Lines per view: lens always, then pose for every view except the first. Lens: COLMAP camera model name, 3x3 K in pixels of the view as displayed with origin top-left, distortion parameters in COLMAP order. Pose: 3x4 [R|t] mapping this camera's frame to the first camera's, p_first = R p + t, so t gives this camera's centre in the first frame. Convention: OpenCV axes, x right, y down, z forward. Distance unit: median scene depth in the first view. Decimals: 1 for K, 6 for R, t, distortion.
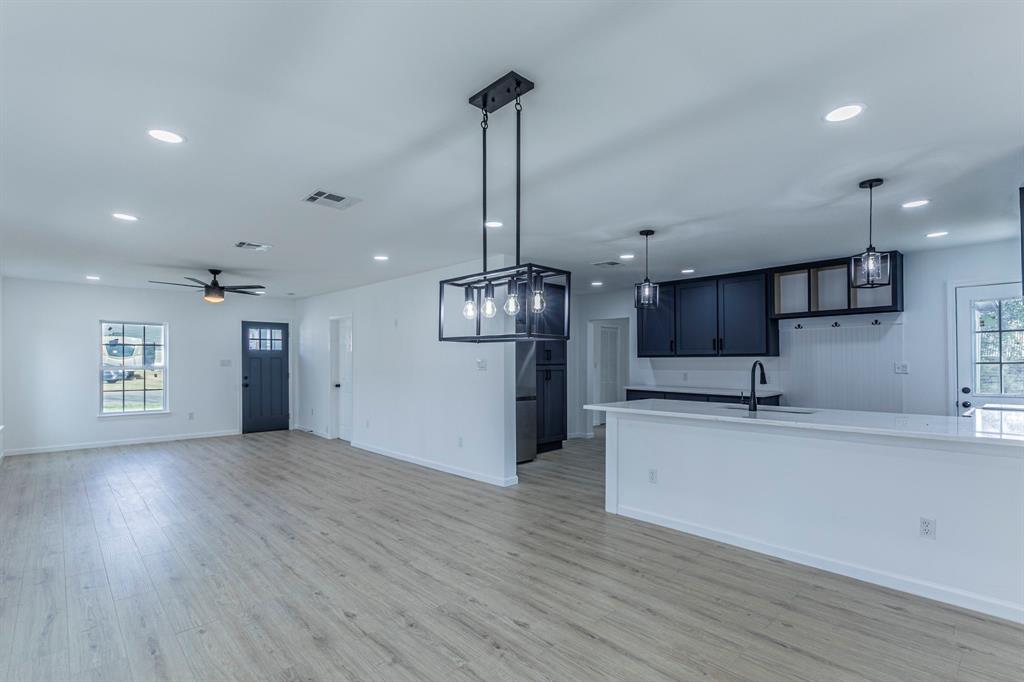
lens RADIAL K [[488.6, 0, 514.6], [0, 488.6, 352.6], [0, 0, 1]] dist [0.001783, 0.000037]
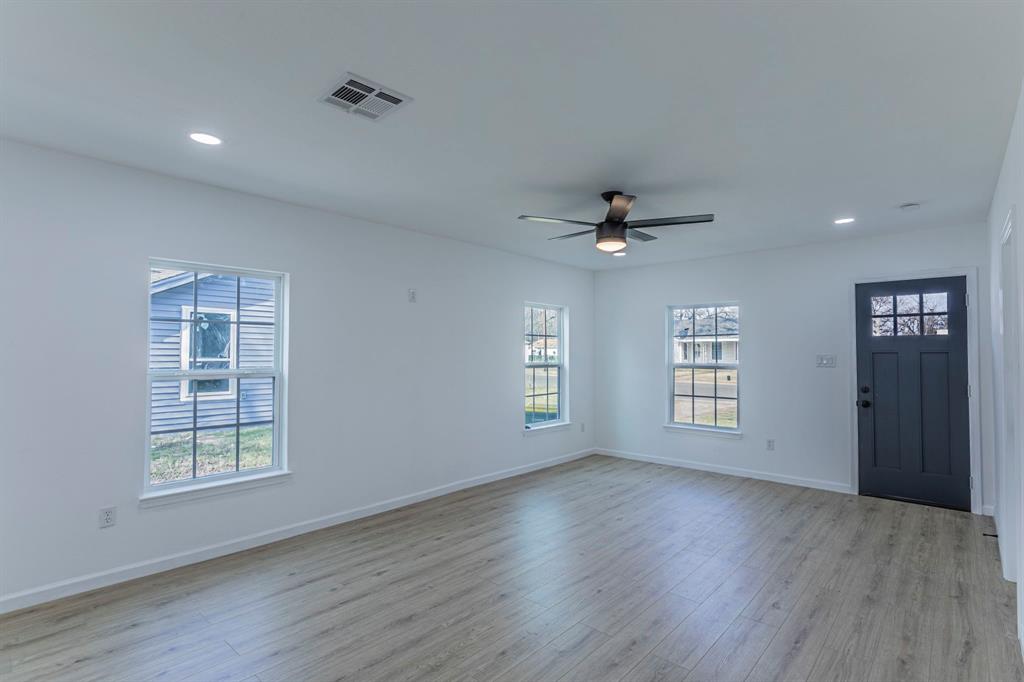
lens RADIAL K [[493.9, 0, 512.0], [0, 493.9, 357.3], [0, 0, 1]] dist [-0.000057, -0.000102]
pose [[0.071931, 0.004277, -0.997400, -0.049462], [0.010361, 0.999934, 0.005035, 0.010326], [0.997356, -0.010696, 0.071882, 0.646971]]
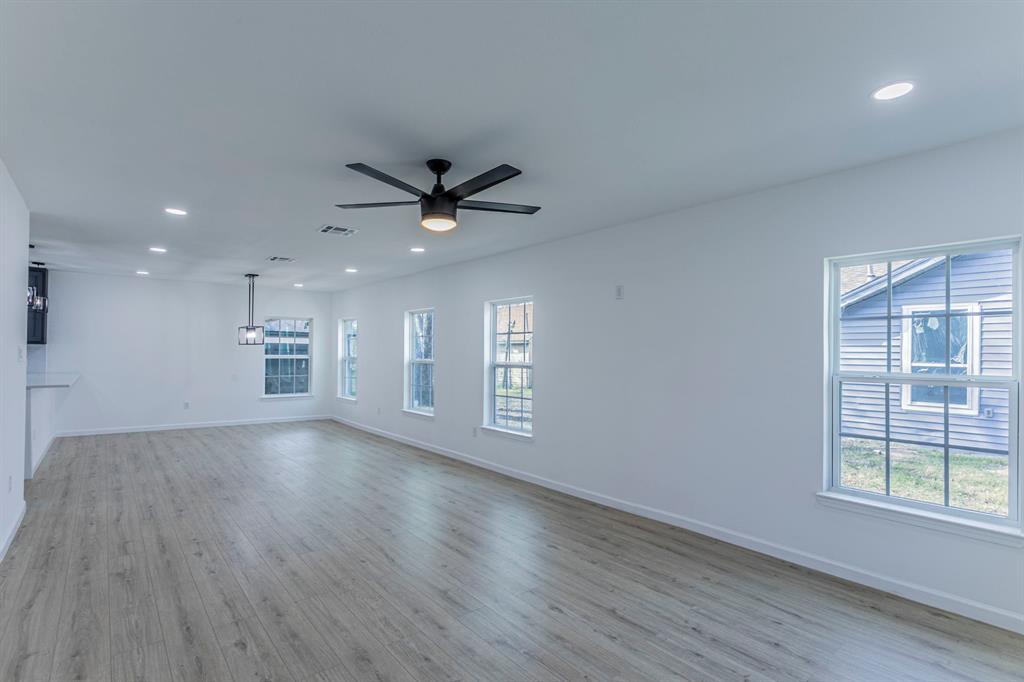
lens RADIAL K [[488.6, 0, 514.6], [0, 488.6, 352.6], [0, 0, 1]] dist [0.001783, 0.000037]
pose [[-0.998113, -0.013379, 0.059931, -0.544755], [-0.014289, 0.999789, -0.014786, 0.017295], [-0.059720, -0.015614, -0.998093, 1.124074]]
